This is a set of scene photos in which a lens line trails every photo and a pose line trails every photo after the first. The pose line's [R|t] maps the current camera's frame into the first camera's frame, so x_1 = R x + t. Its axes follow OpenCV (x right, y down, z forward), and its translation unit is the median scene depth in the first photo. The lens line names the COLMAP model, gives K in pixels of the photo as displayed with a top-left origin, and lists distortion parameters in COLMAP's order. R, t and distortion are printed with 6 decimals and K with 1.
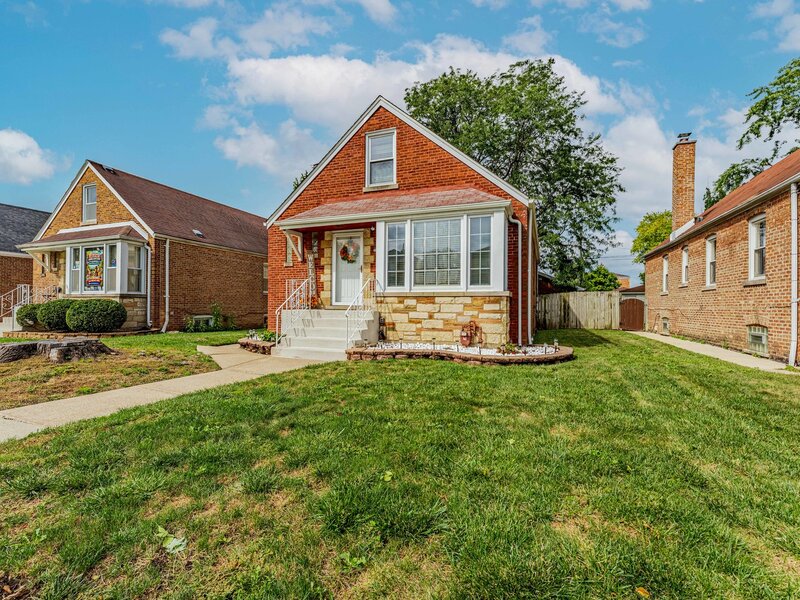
lens RADIAL K [[322.8, 0, 400.0], [0, 322.8, 300.0], [0, 0, 1]] dist [-0.000149, -0.000043]
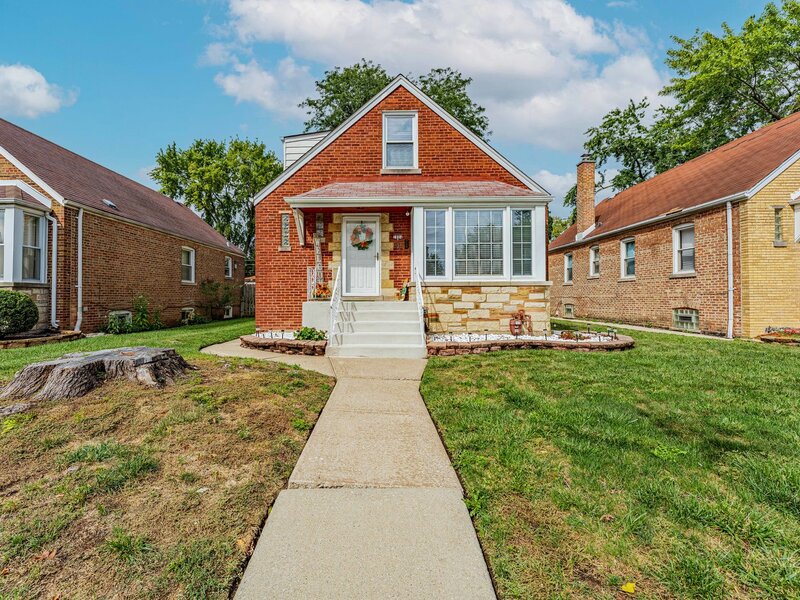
lens RADIAL K [[321.8, 0, 399.2], [0, 321.8, 287.9], [0, 0, 1]] dist [0.000702, -0.000001]
pose [[0.952470, -0.001517, 0.304630, -0.357581], [0.003787, 0.999969, -0.006862, 0.000330], [-0.304610, 0.007689, 0.952446, 0.108581]]
